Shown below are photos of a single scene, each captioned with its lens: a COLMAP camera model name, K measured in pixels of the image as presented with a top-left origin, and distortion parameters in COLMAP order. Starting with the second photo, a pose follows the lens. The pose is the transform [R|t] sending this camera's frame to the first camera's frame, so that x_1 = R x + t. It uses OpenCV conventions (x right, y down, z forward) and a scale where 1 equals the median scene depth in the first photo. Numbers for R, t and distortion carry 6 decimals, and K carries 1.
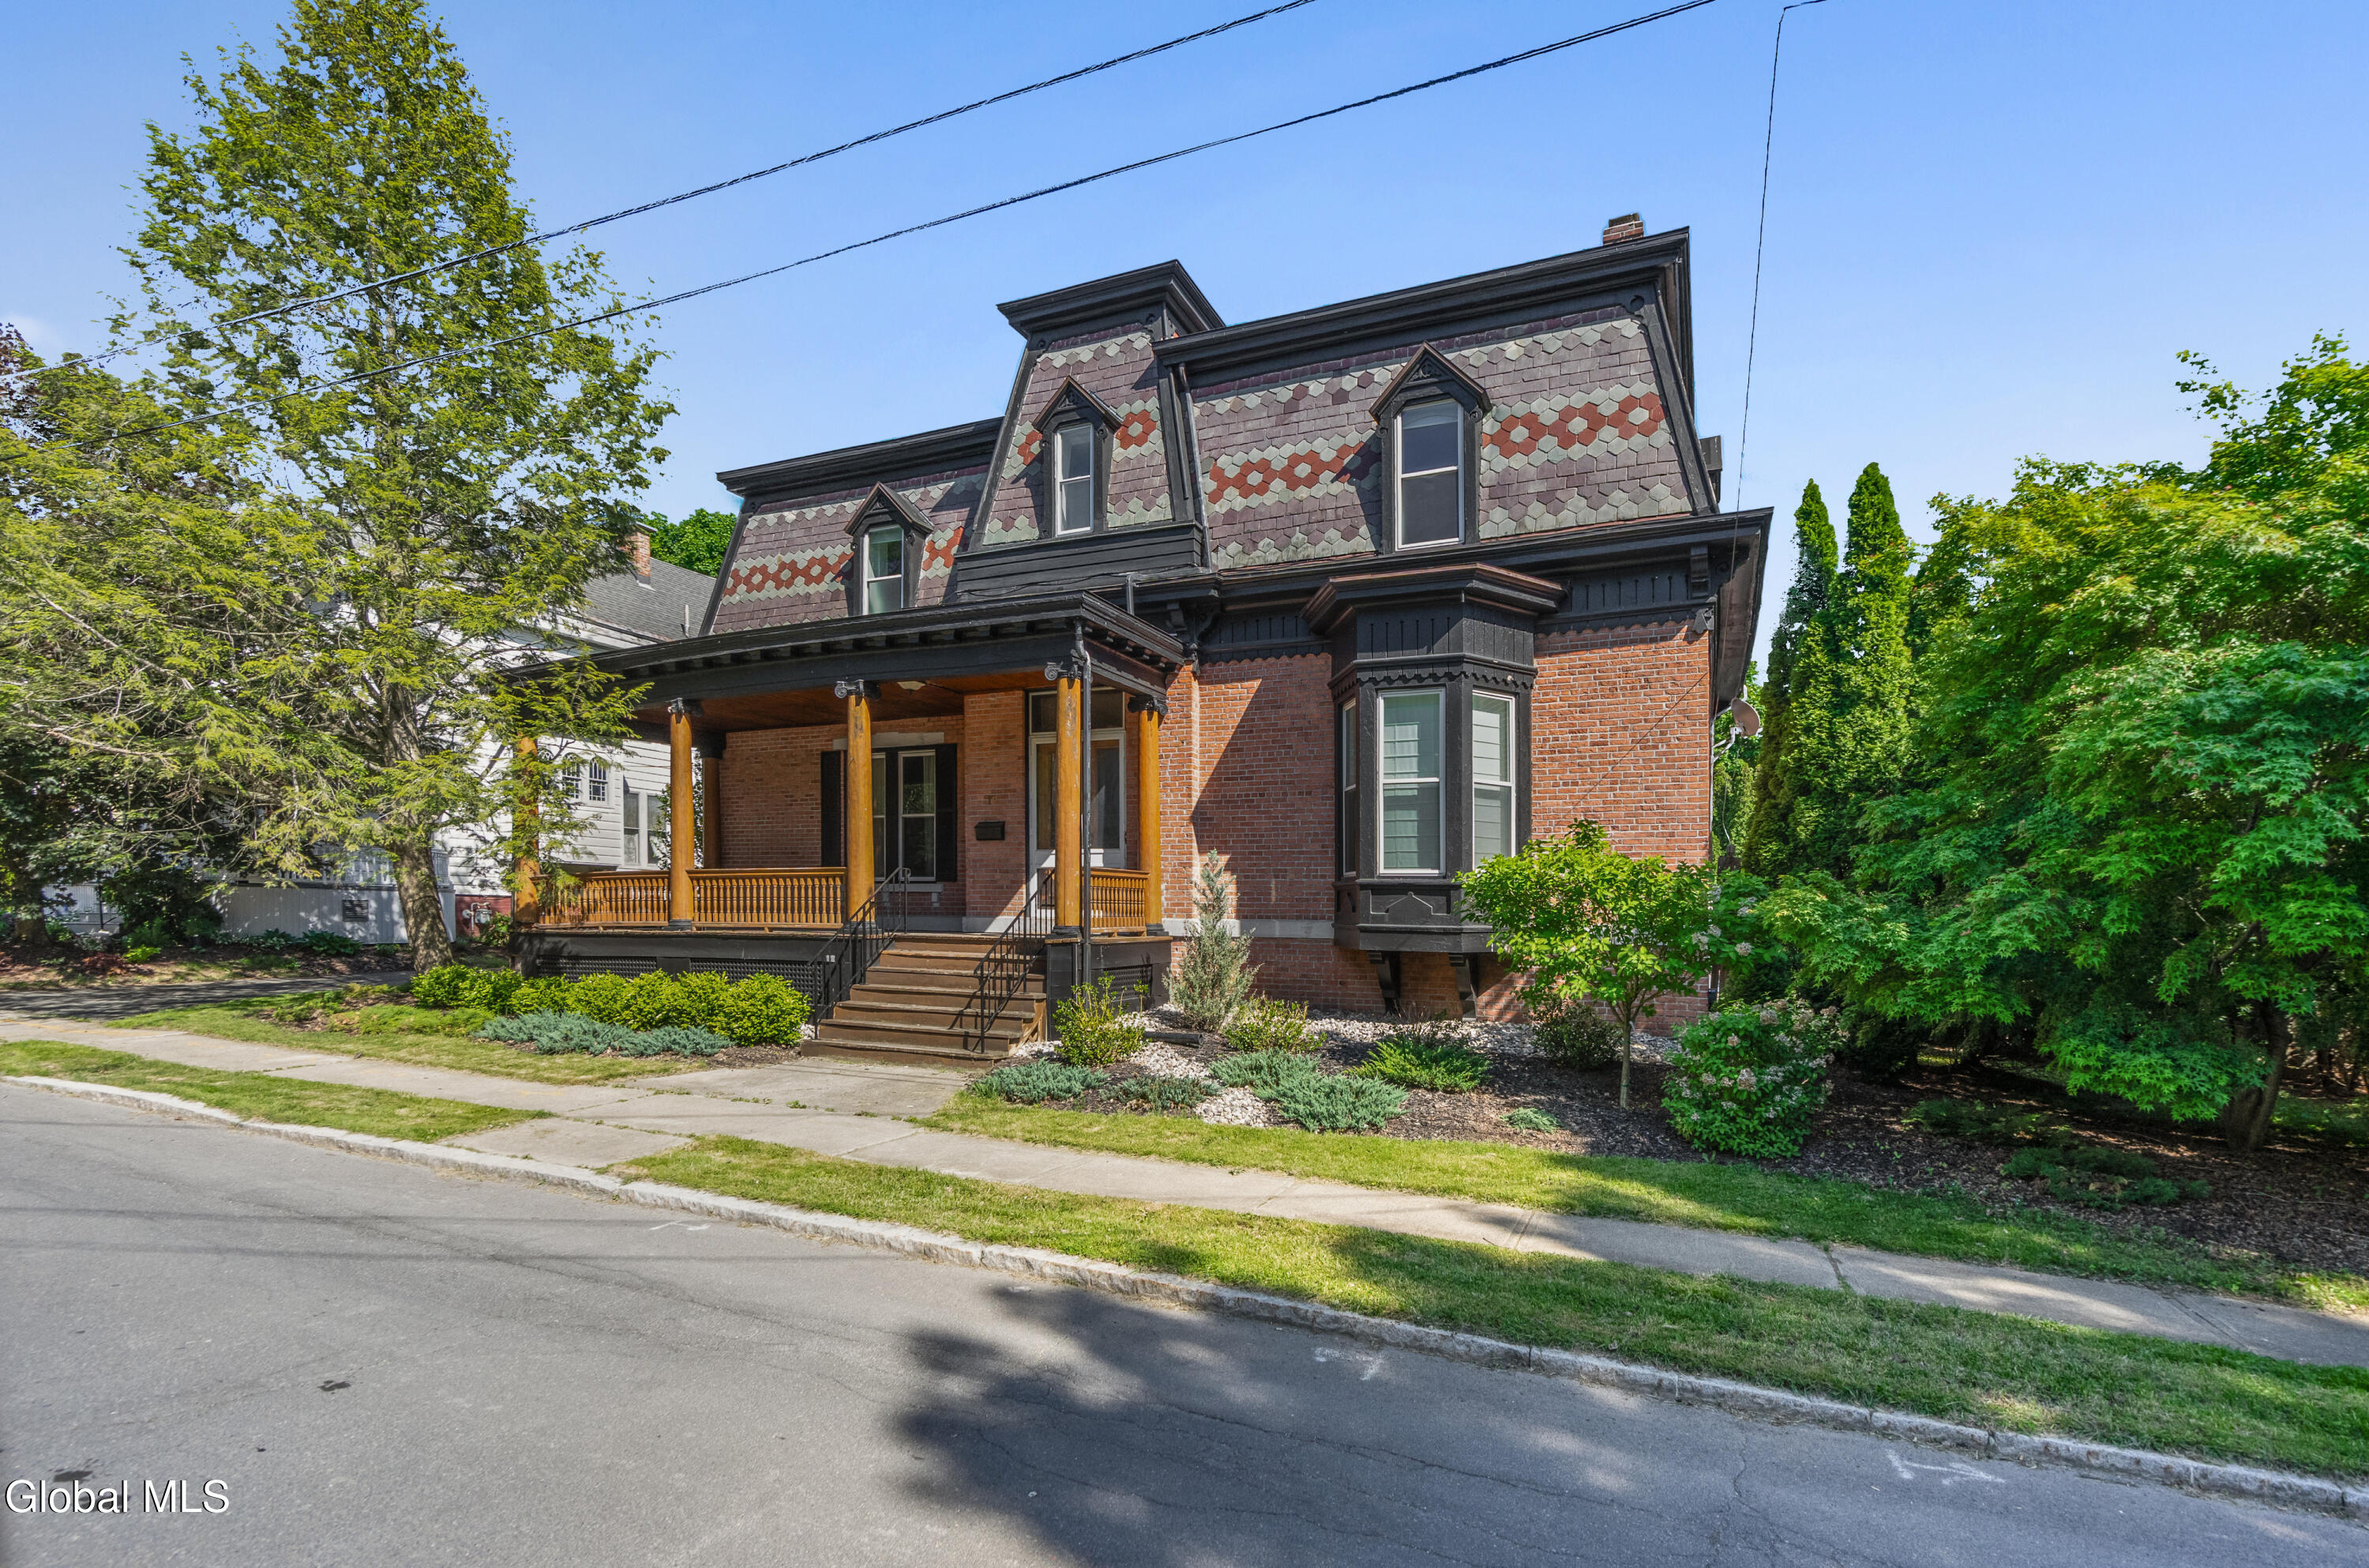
lens RADIAL K [[1080.4, 0, 1184.7], [0, 1080.4, 862.3], [0, 0, 1]] dist [0.001362, -0.000258]
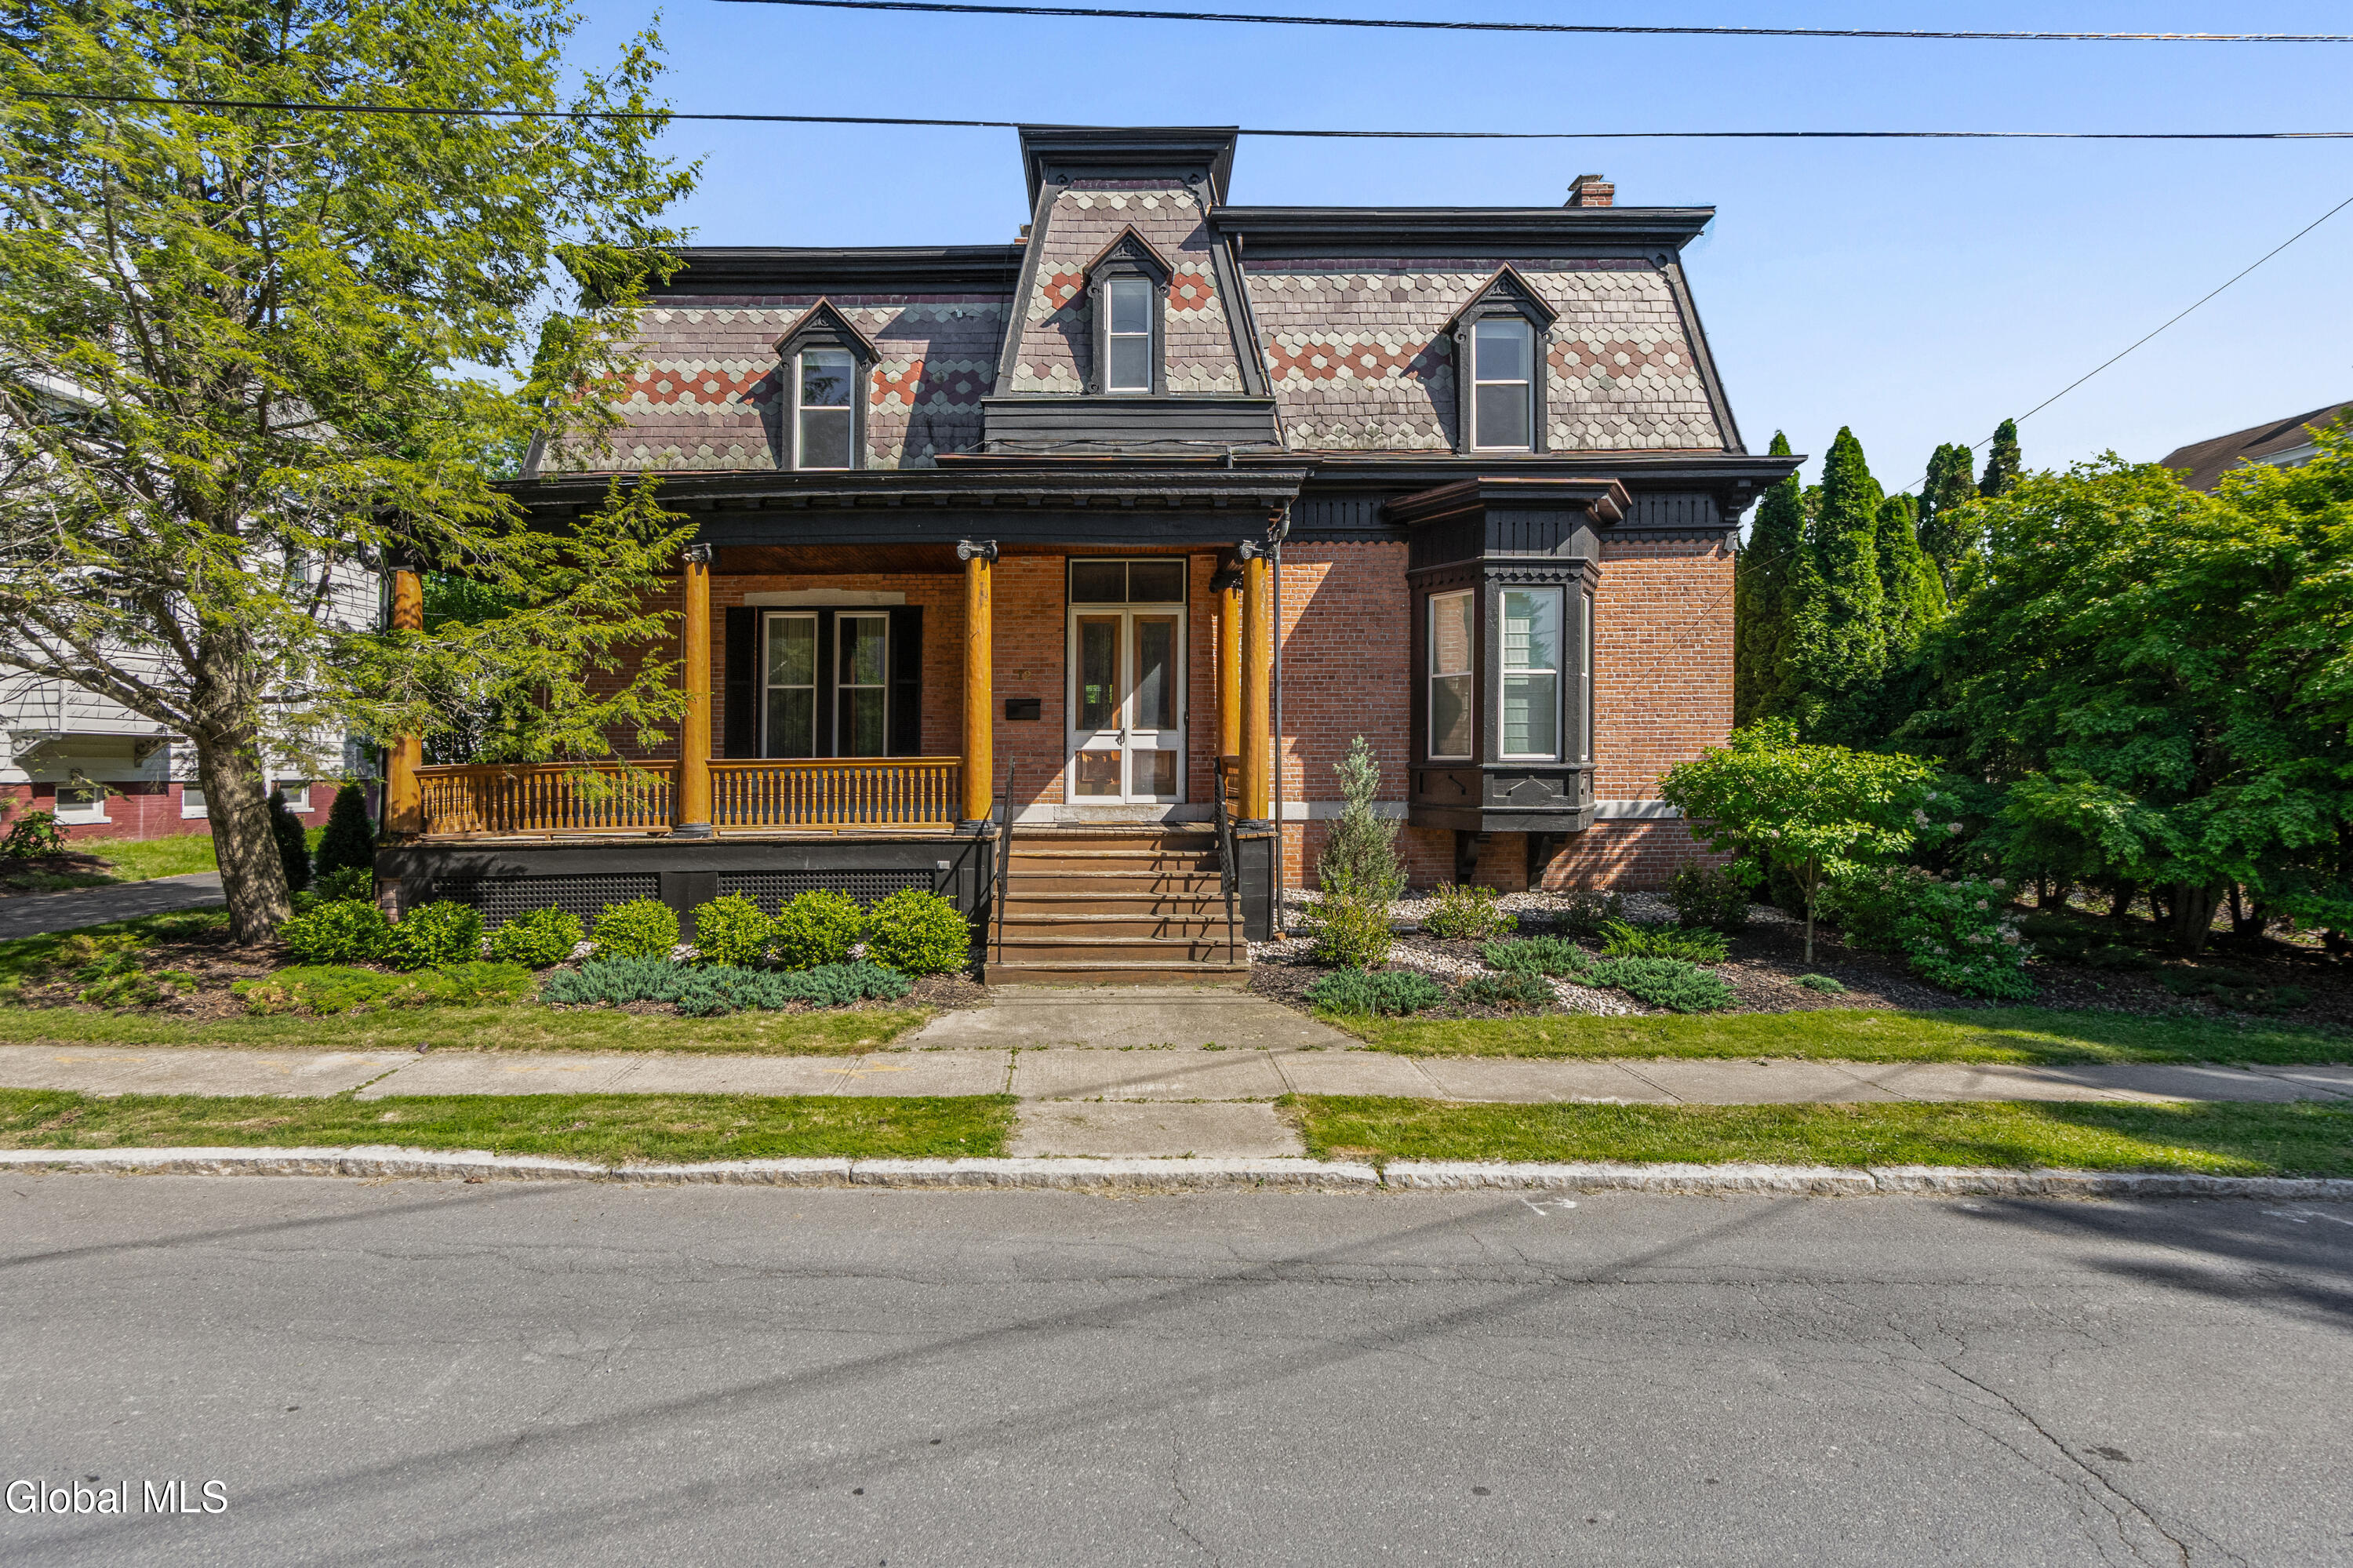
lens RADIAL K [[1093.6, 0, 1176.7], [0, 1093.6, 703.6], [0, 0, 1]] dist [-0.000401, 0.000595]
pose [[0.915526, 0.006667, 0.402203, -0.467149], [-0.002581, 0.999939, -0.010701, -0.026748], [-0.402250, 0.008759, 0.915488, 0.126977]]
